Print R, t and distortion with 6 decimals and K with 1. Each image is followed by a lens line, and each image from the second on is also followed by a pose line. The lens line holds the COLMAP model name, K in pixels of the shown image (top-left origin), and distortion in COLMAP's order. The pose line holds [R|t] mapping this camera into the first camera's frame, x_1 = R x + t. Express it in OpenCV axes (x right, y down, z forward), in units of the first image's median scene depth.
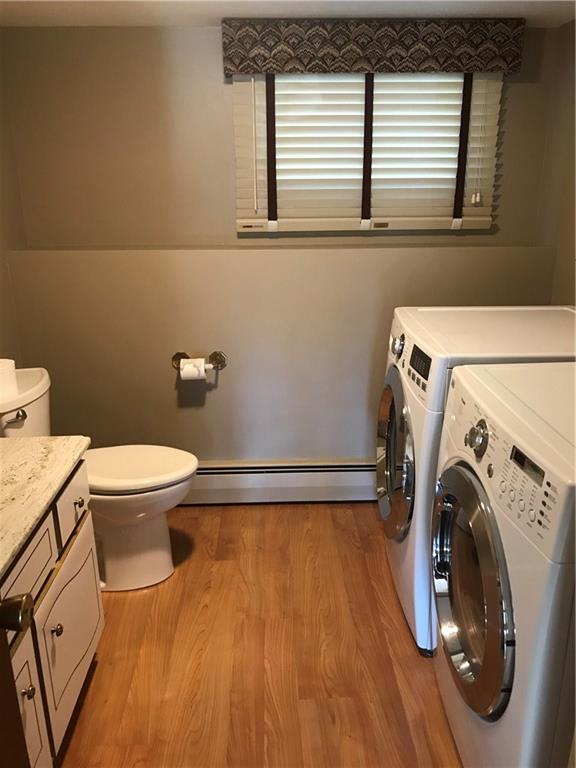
lens RADIAL K [[638.6, 0, 291.0], [0, 638.6, 384.8], [0, 0, 1]] dist [0.044989, -0.050763]
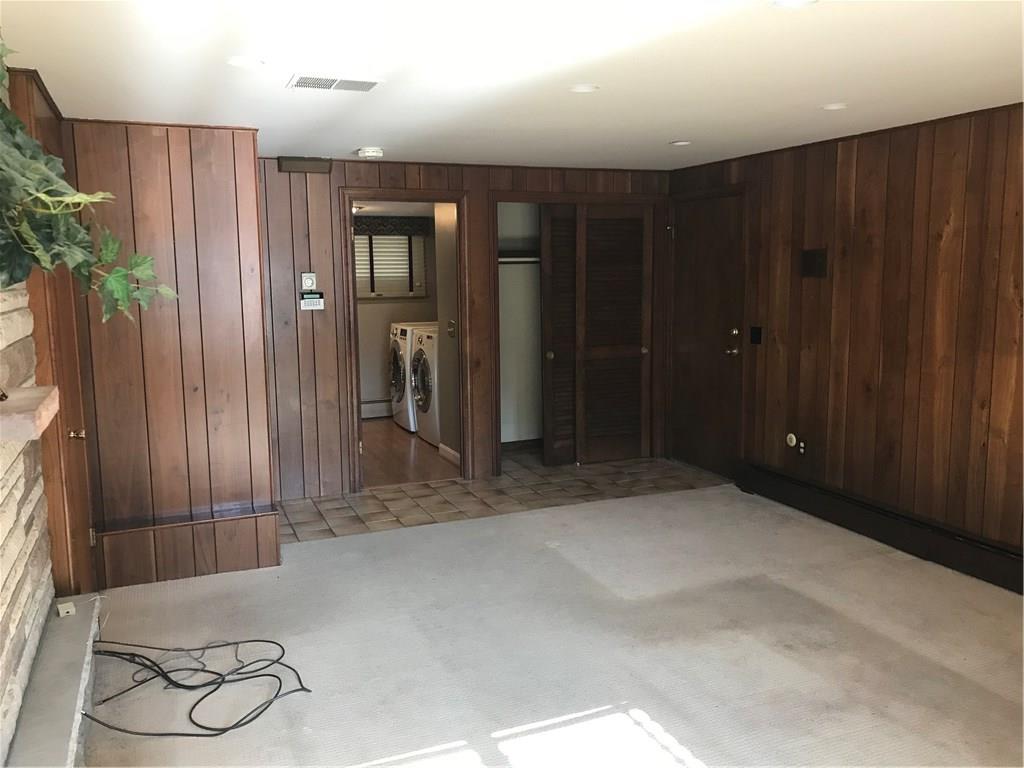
lens RADIAL K [[851.5, 0, 511.9], [0, 851.5, 381.4], [0, 0, 1]] dist [0.044989, -0.050763]
pose [[0.936366, -0.052349, 0.347101, -0.511484], [0.111722, 0.981842, -0.153309, 0.600214], [-0.332773, 0.182332, 0.925212, -2.010779]]
